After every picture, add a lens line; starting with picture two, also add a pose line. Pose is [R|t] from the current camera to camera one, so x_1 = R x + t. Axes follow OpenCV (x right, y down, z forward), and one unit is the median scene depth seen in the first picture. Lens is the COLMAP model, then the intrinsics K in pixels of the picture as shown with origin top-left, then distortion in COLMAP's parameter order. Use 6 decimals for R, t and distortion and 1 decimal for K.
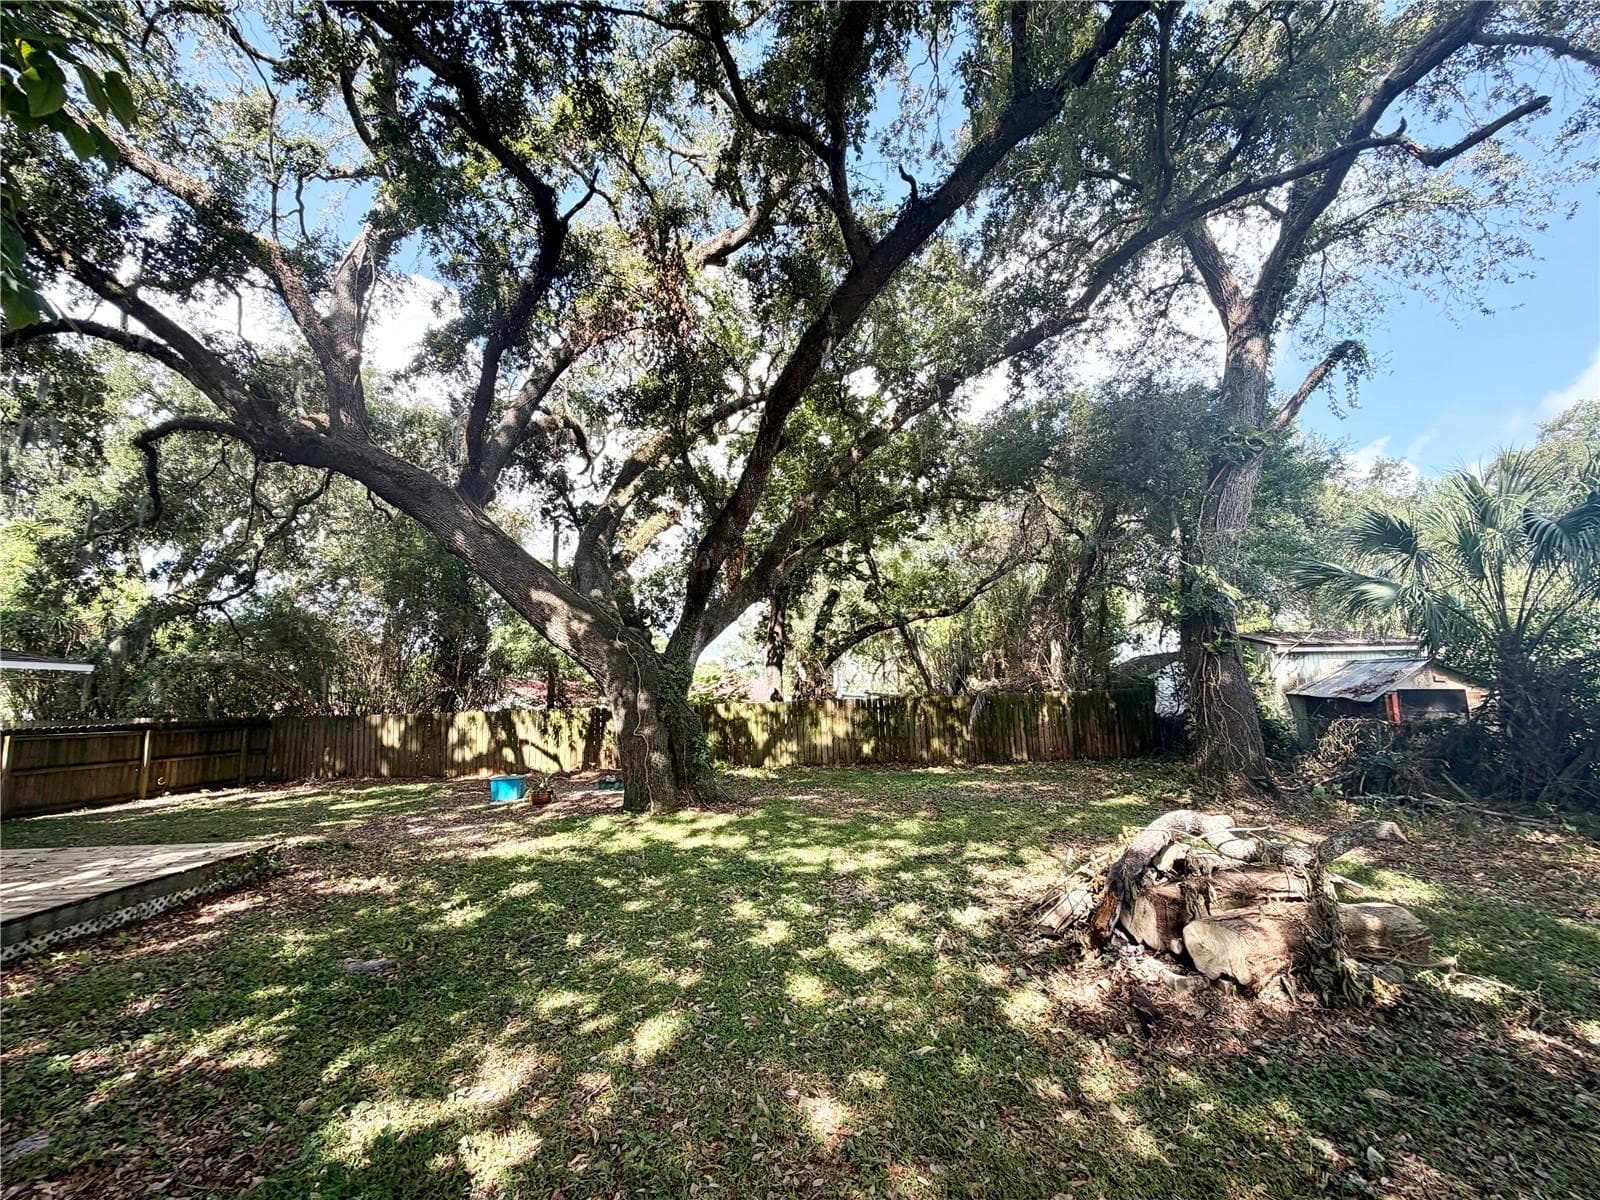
lens RADIAL K [[632.8, 0, 800.6], [0, 632.8, 601.8], [0, 0, 1]] dist [-0.001091, 0.000030]
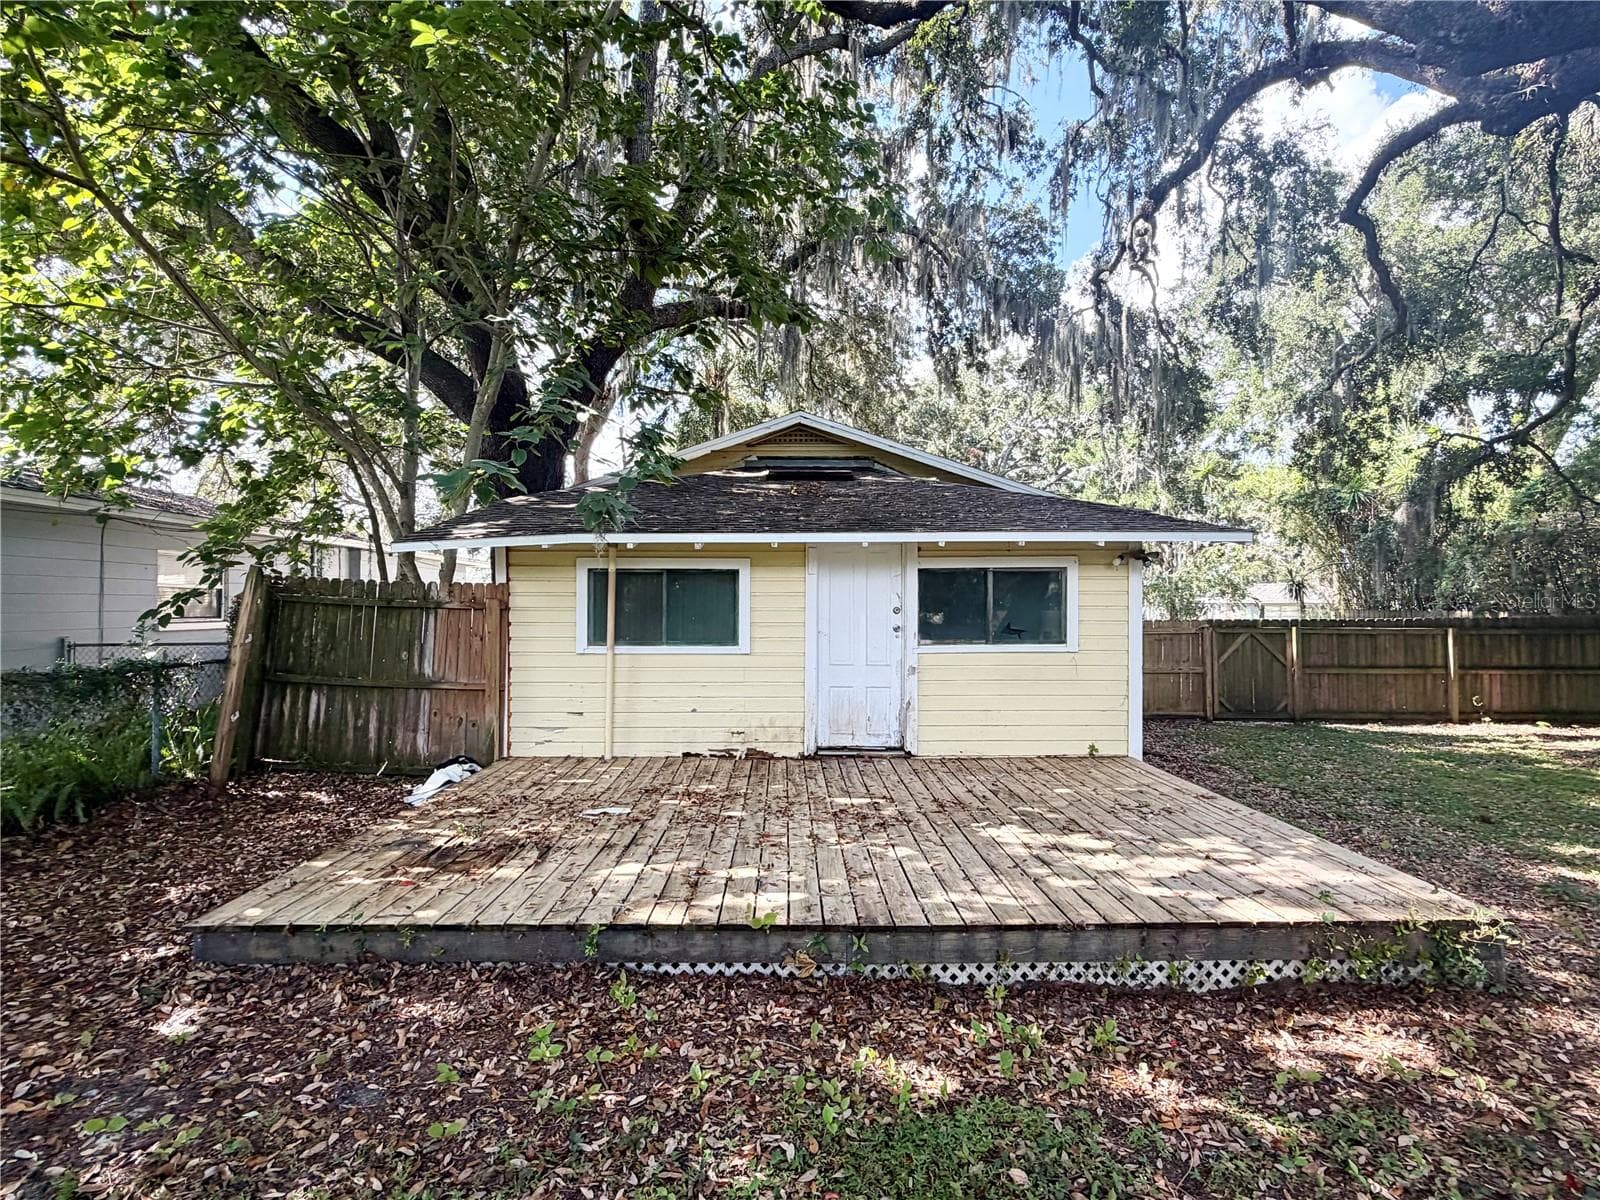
lens RADIAL K [[798.4, 0, 789.9], [0, 798.4, 597.8], [0, 0, 1]] dist [0.001889, 0.001000]
pose [[0.016871, 0.013022, -0.999773, -0.115144], [0.149299, 0.988672, 0.015396, 0.036116], [0.988648, -0.149525, 0.014736, 0.207357]]
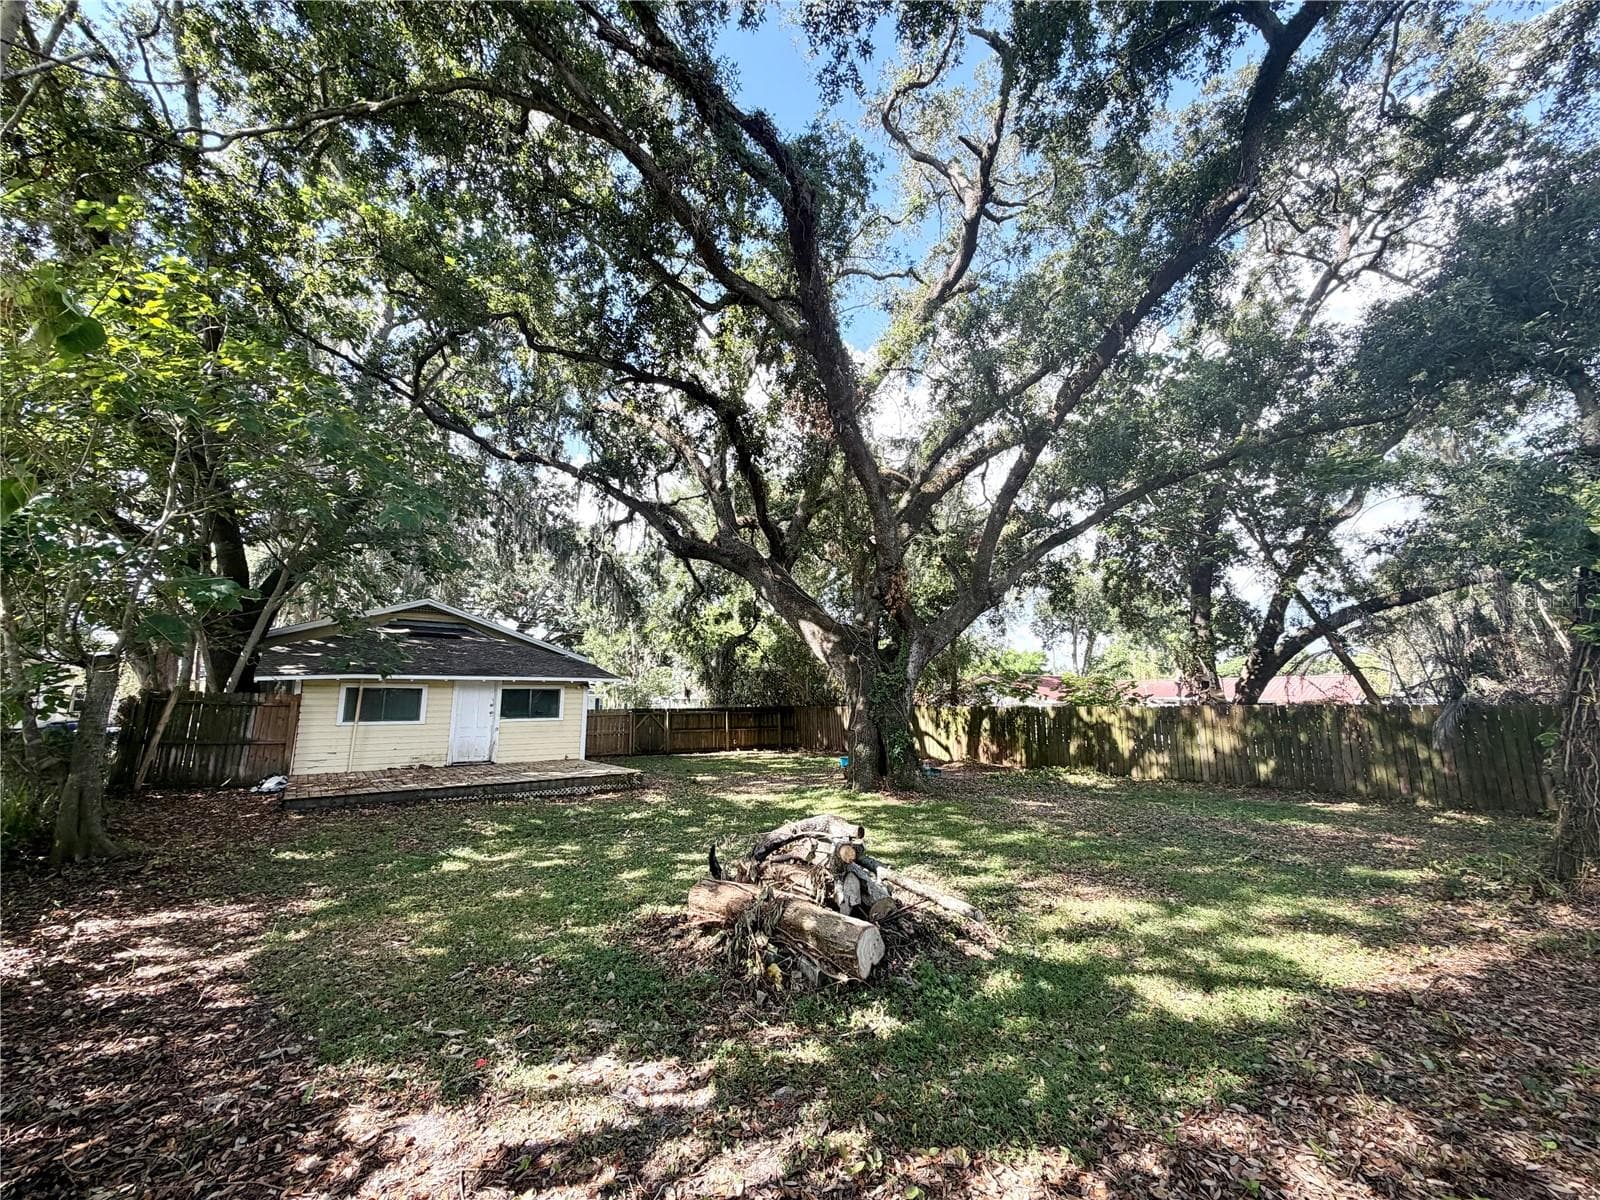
lens RADIAL K [[632.8, 0, 798.5], [0, 632.8, 600.7], [0, 0, 1]] dist [-0.001091, 0.000030]
pose [[0.626410, -0.096979, -0.773437, 0.371170], [0.101059, 0.993960, -0.042781, -0.002752], [0.772915, -0.051365, 0.632427, 0.063238]]
